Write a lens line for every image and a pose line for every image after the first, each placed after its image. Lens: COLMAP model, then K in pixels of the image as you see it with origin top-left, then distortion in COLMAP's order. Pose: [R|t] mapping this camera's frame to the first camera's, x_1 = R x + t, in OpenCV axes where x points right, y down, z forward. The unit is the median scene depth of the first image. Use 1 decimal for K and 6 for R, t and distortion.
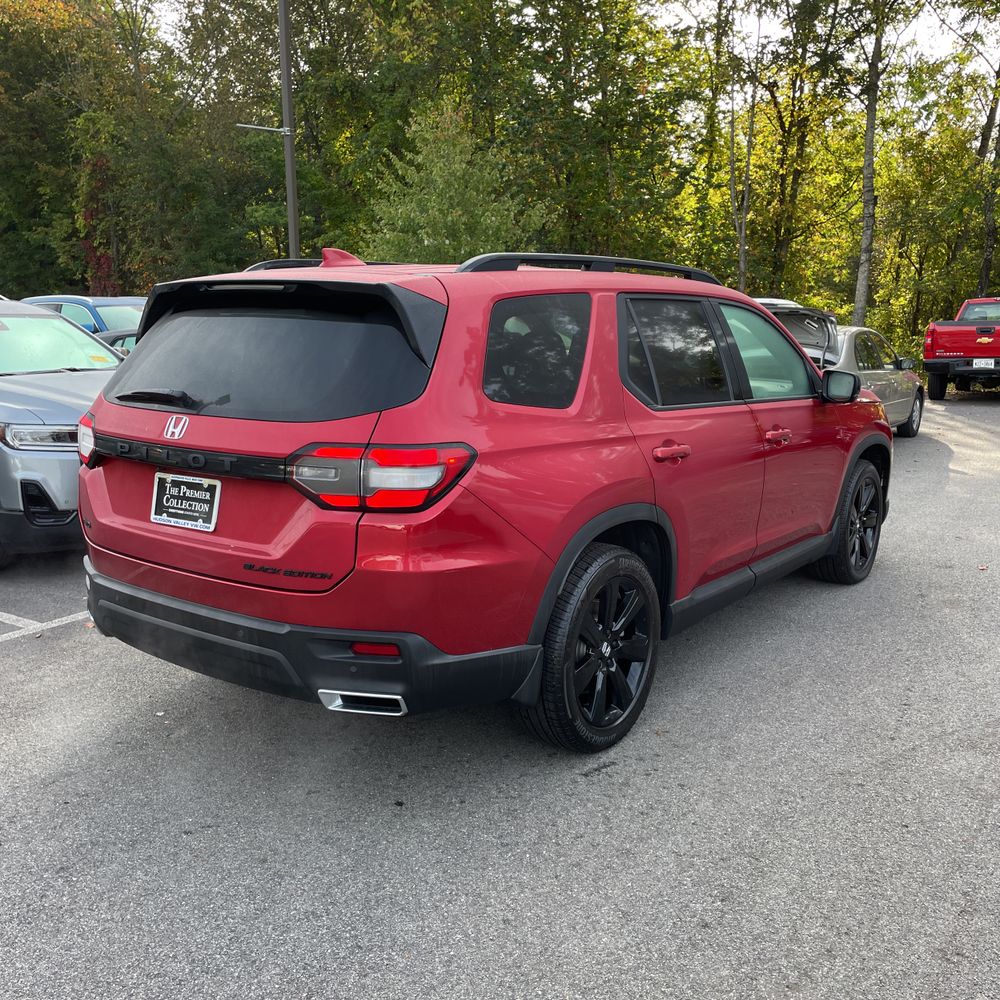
lens RADIAL K [[1012.5, 0, 489.4], [0, 1012.5, 494.7], [0, 0, 1]] dist [0.102885, -0.139407]
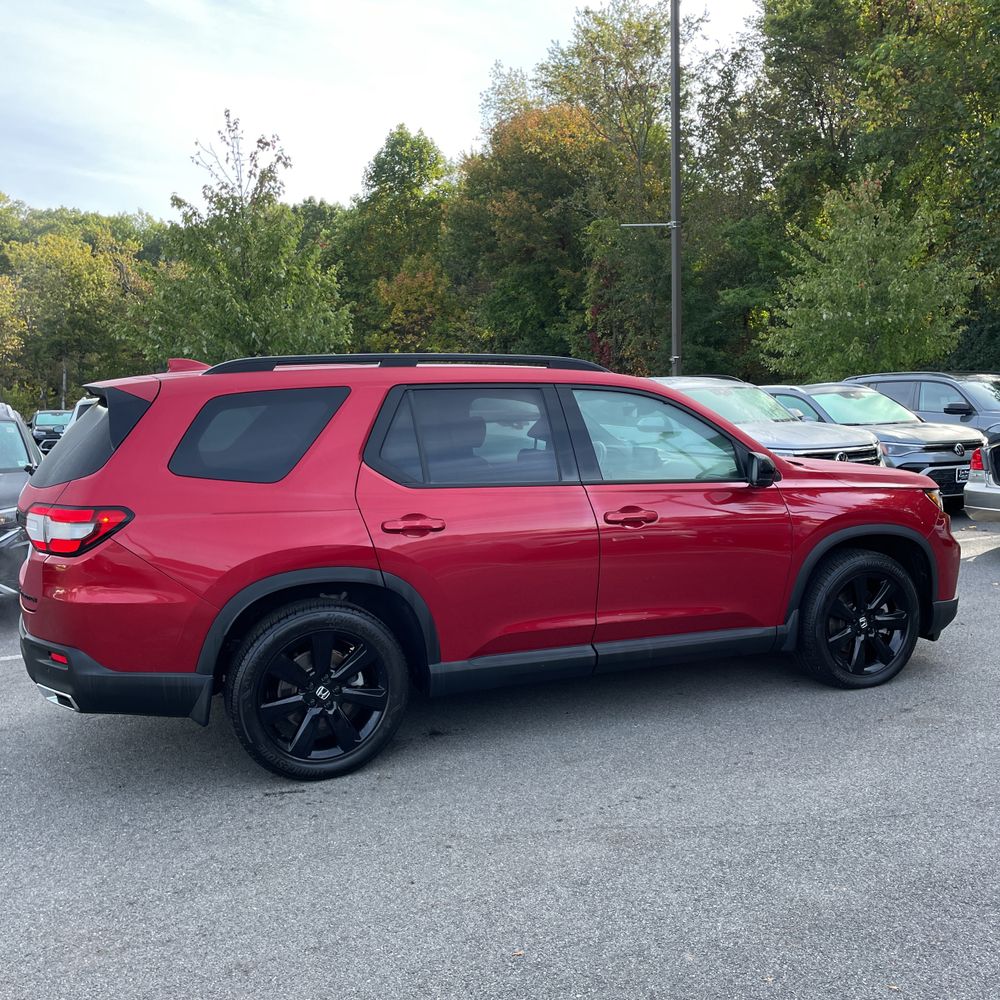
lens RADIAL K [[1012.5, 0, 489.4], [0, 1012.5, 494.7], [0, 0, 1]] dist [0.102885, -0.139407]
pose [[0.862432, 0.026136, -0.505498, 0.109788], [-0.063566, 0.996352, -0.056935, -0.002246], [0.502166, 0.081235, 0.860947, 0.010693]]
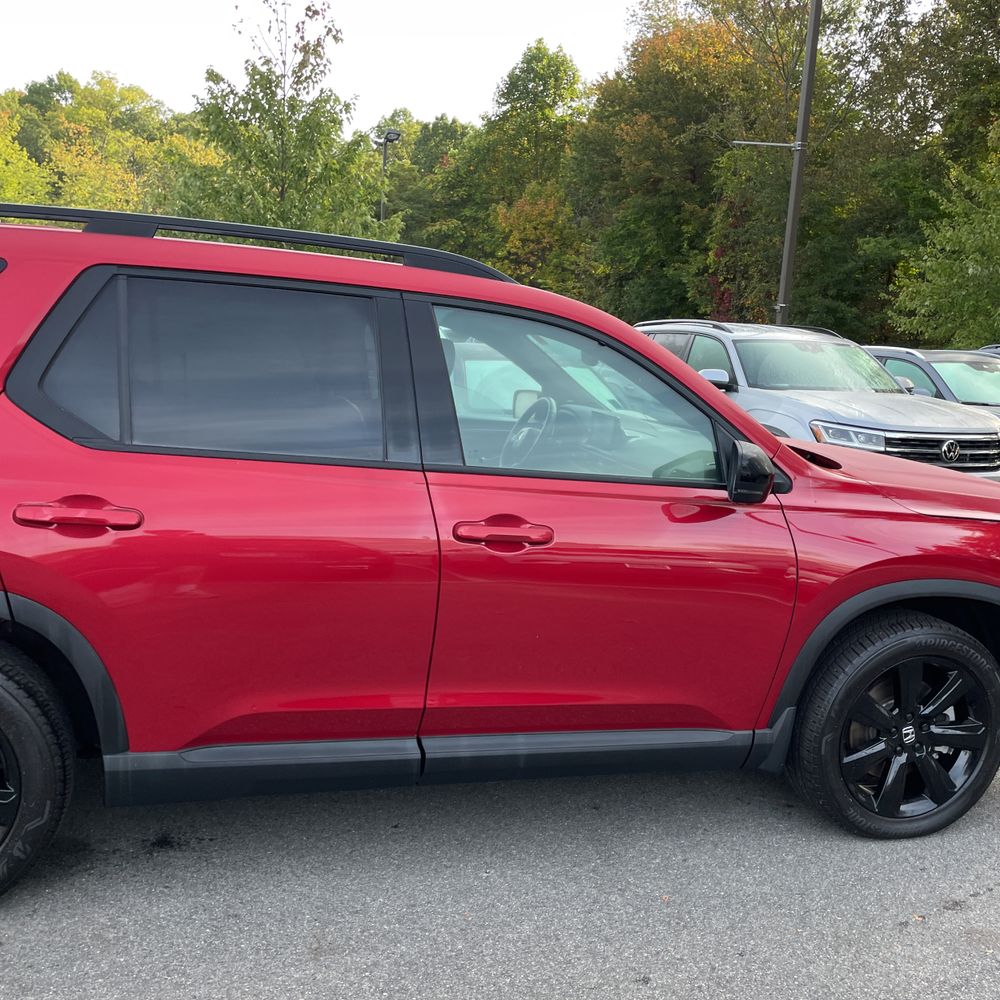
lens RADIAL K [[1019.3, 0, 483.3], [0, 1019.3, 503.9], [0, 0, 1]] dist [0.093457, -0.120937]
pose [[0.790900, 0.148327, -0.593697, 0.101827], [-0.166621, 0.985722, 0.024303, -0.014198], [0.588824, 0.079701, 0.804322, 0.085257]]
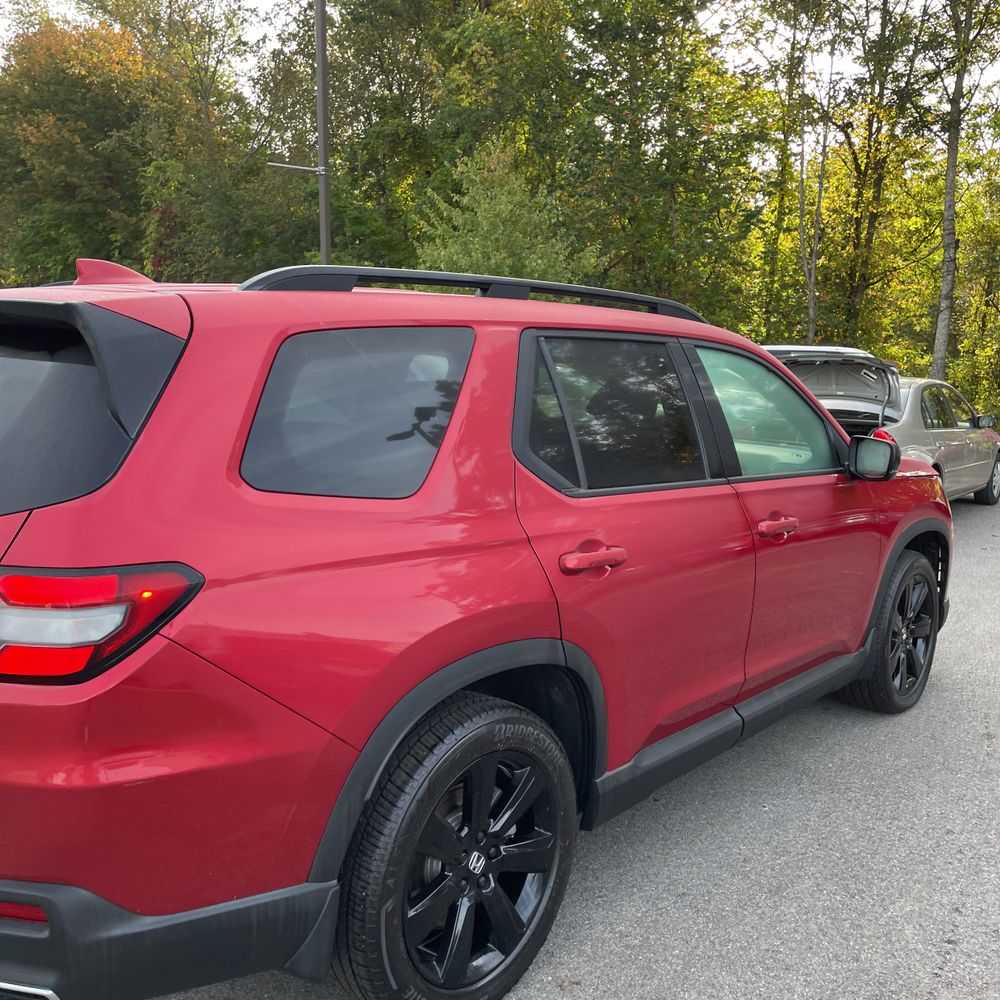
lens RADIAL K [[1012.5, 0, 489.4], [0, 1012.5, 494.7], [0, 0, 1]] dist [0.102885, -0.139407]
pose [[0.997152, 0.018709, -0.073066, 0.021474], [-0.021984, 0.998777, -0.044275, -0.007234], [0.072148, 0.045756, 0.996344, 0.042339]]
